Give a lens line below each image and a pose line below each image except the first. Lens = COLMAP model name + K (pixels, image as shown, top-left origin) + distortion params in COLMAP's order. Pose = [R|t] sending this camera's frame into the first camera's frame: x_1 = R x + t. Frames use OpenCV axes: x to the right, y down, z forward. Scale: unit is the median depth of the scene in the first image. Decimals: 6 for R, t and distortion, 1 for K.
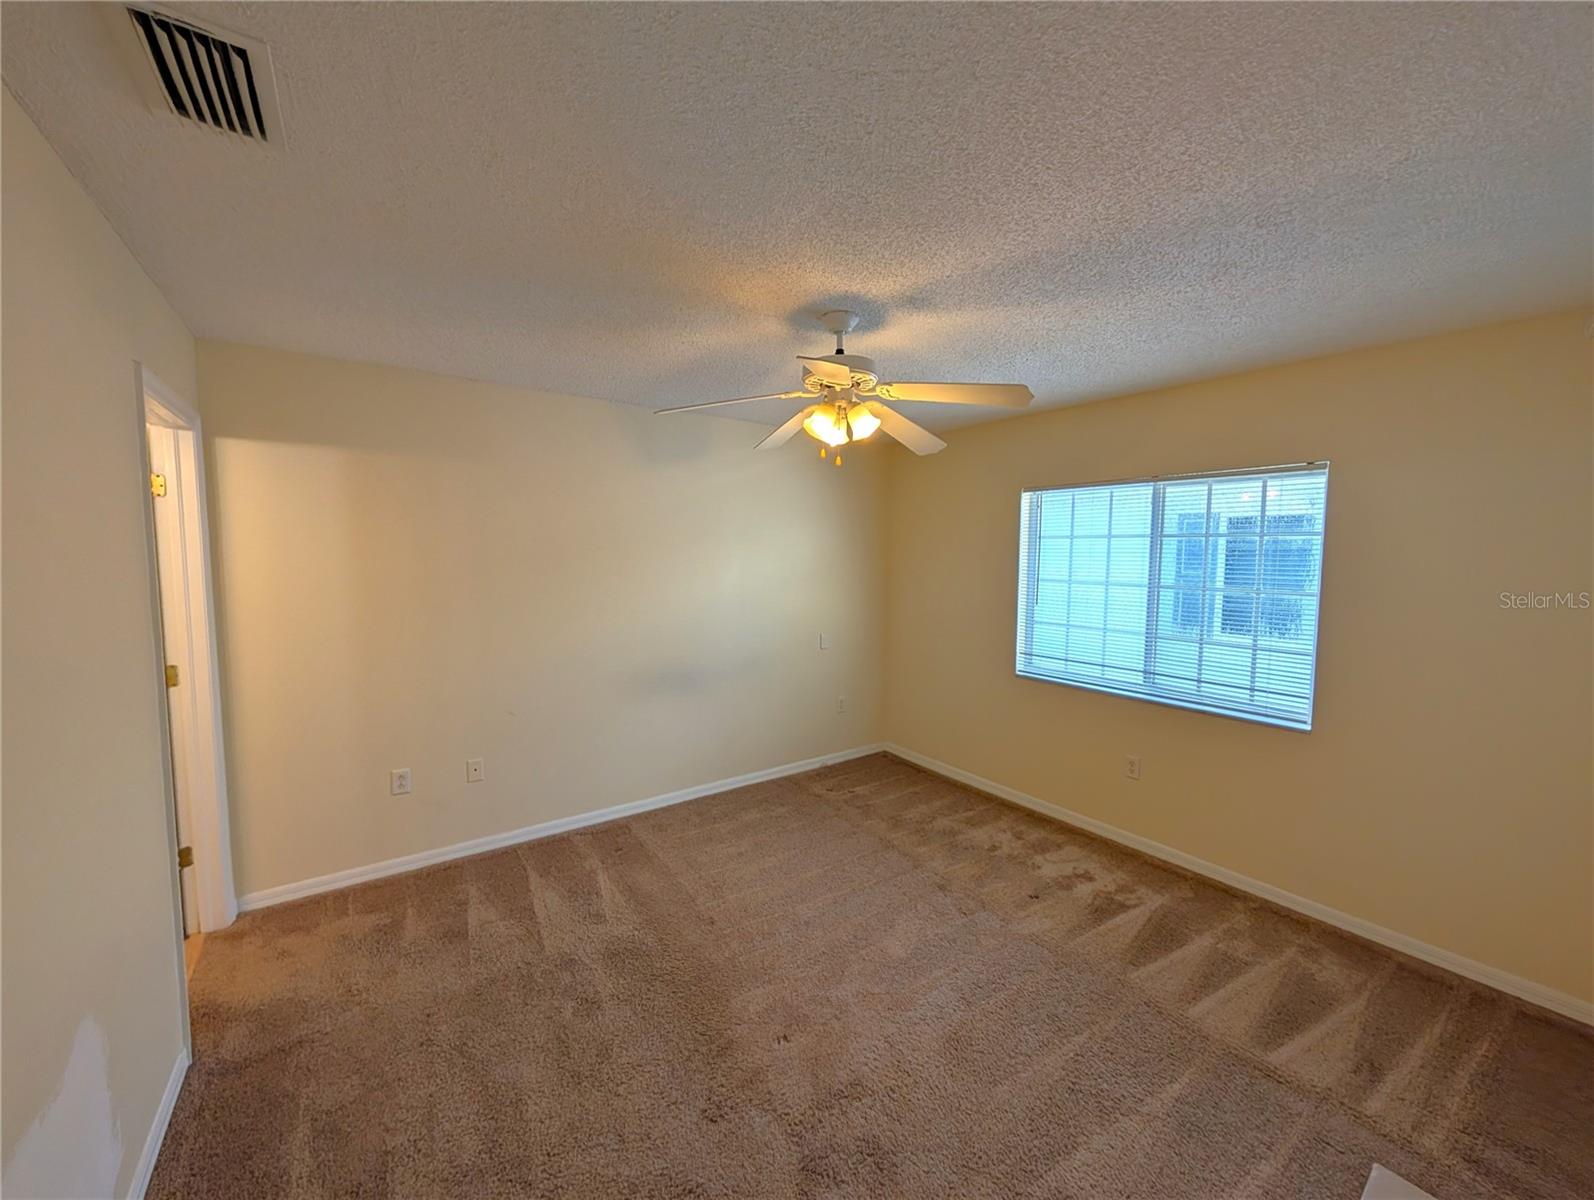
lens RADIAL K [[604.3, 0, 792.7], [0, 604.3, 601.9], [0, 0, 1]] dist [-0.002985, 0.000076]
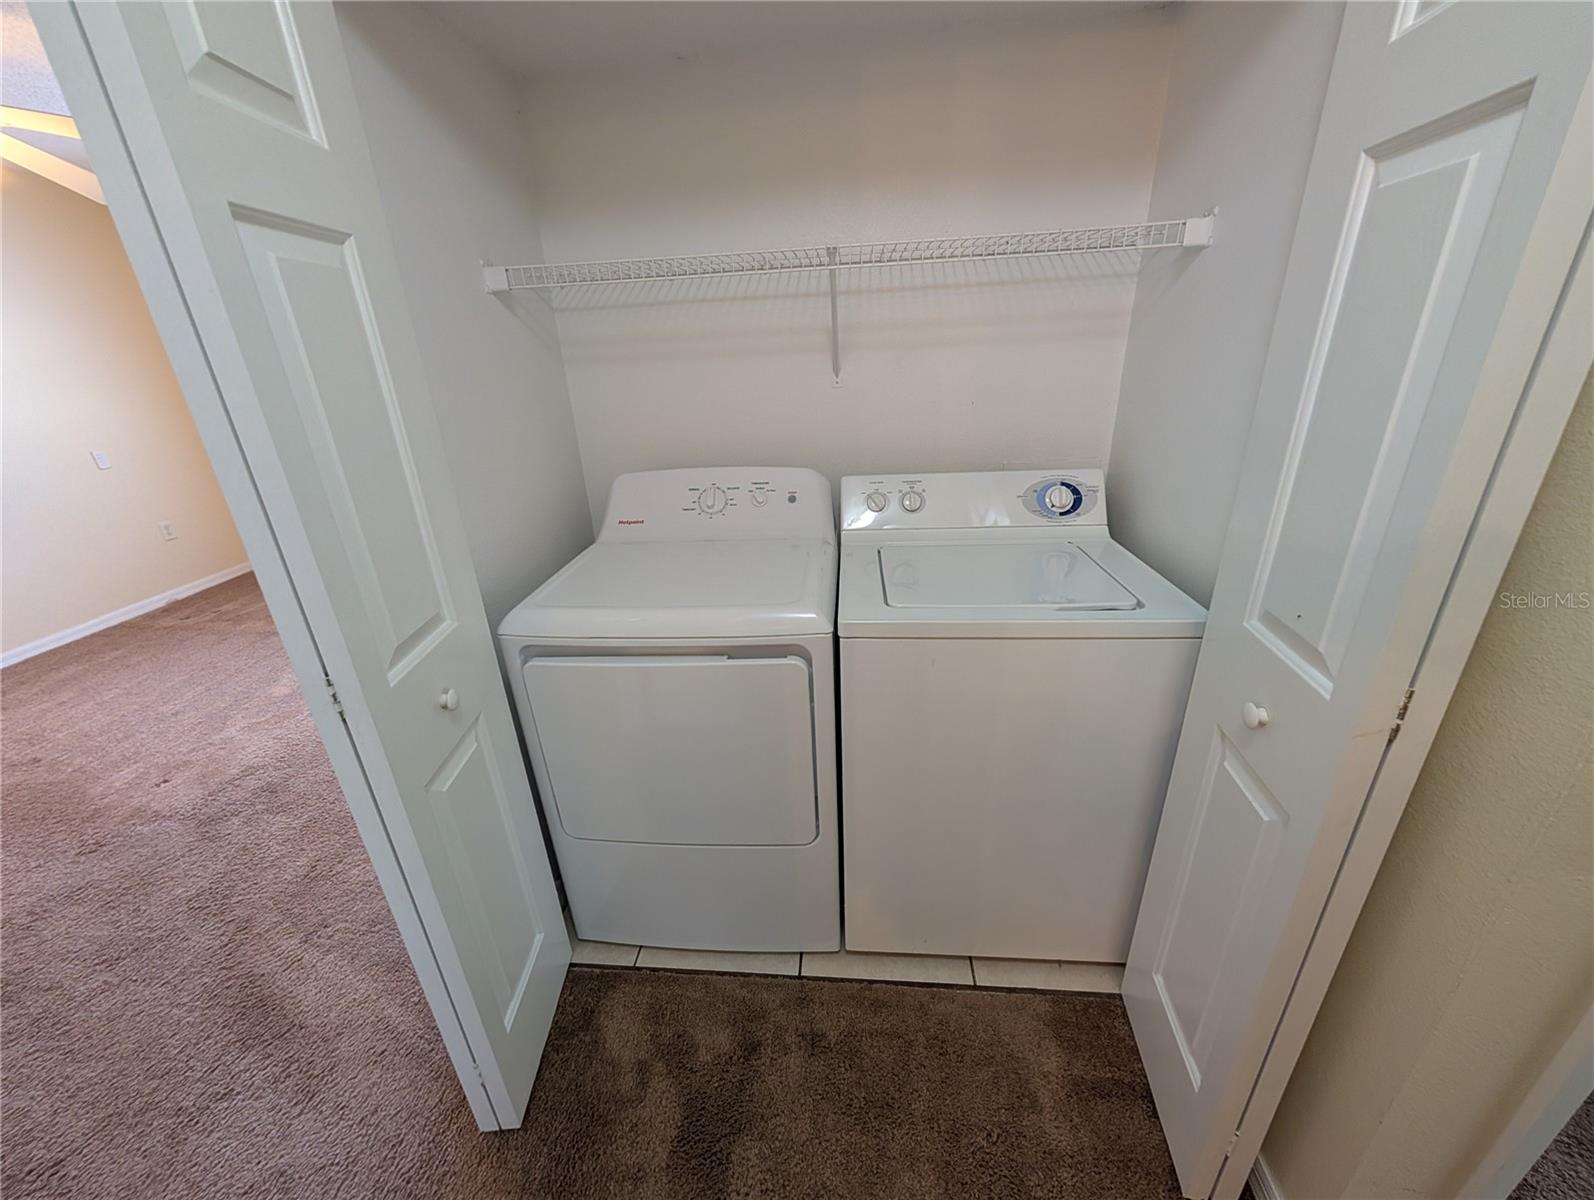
lens RADIAL K [[604.3, 0, 795.4], [0, 604.3, 600.2], [0, 0, 1]] dist [-0.002985, 0.000076]
pose [[0.650302, -0.333567, 0.682525, 0.062709], [0.112256, 0.930773, 0.347937, 0.093181], [-0.751336, -0.149647, 0.642729, -0.358958]]
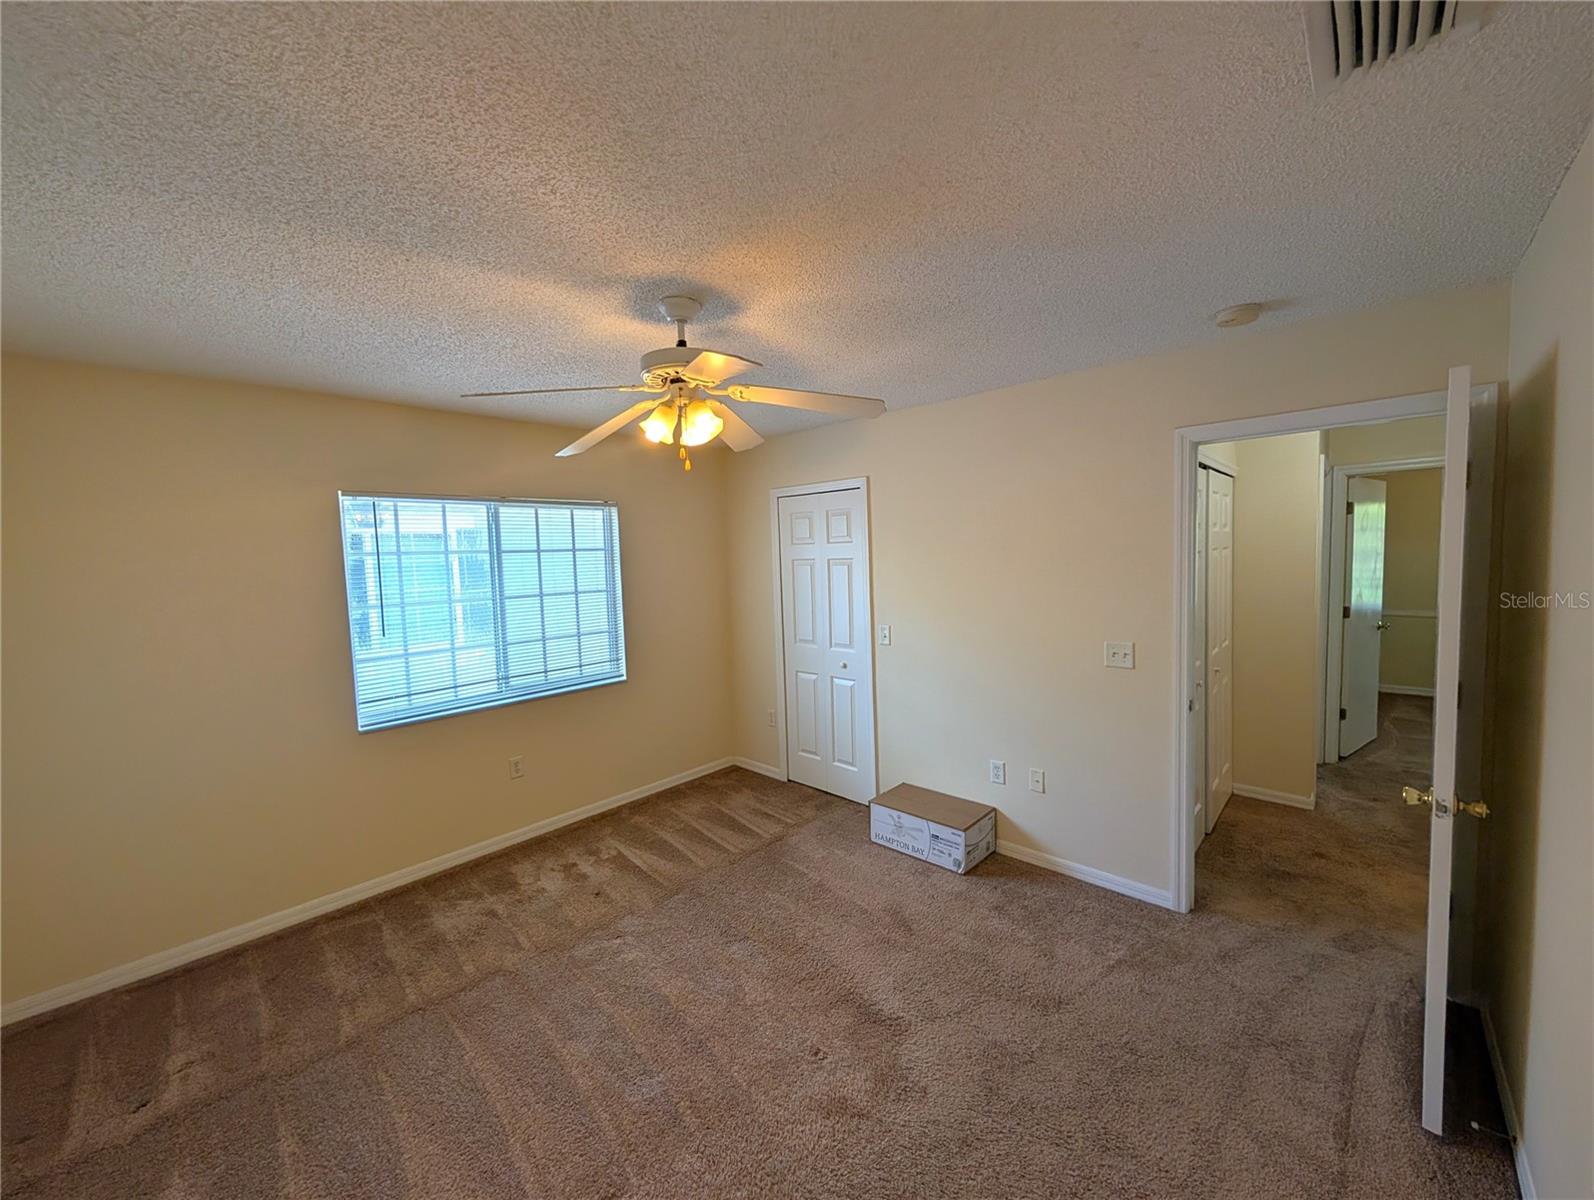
lens RADIAL K [[604.3, 0, 789.0], [0, 604.3, 596.9], [0, 0, 1]] dist [-0.002985, 0.000076]
pose [[-0.183462, -0.071086, 0.980453, -0.579041], [0.118507, 0.988509, 0.093845, -0.070908], [-0.975857, 0.133408, -0.172929, 0.707010]]
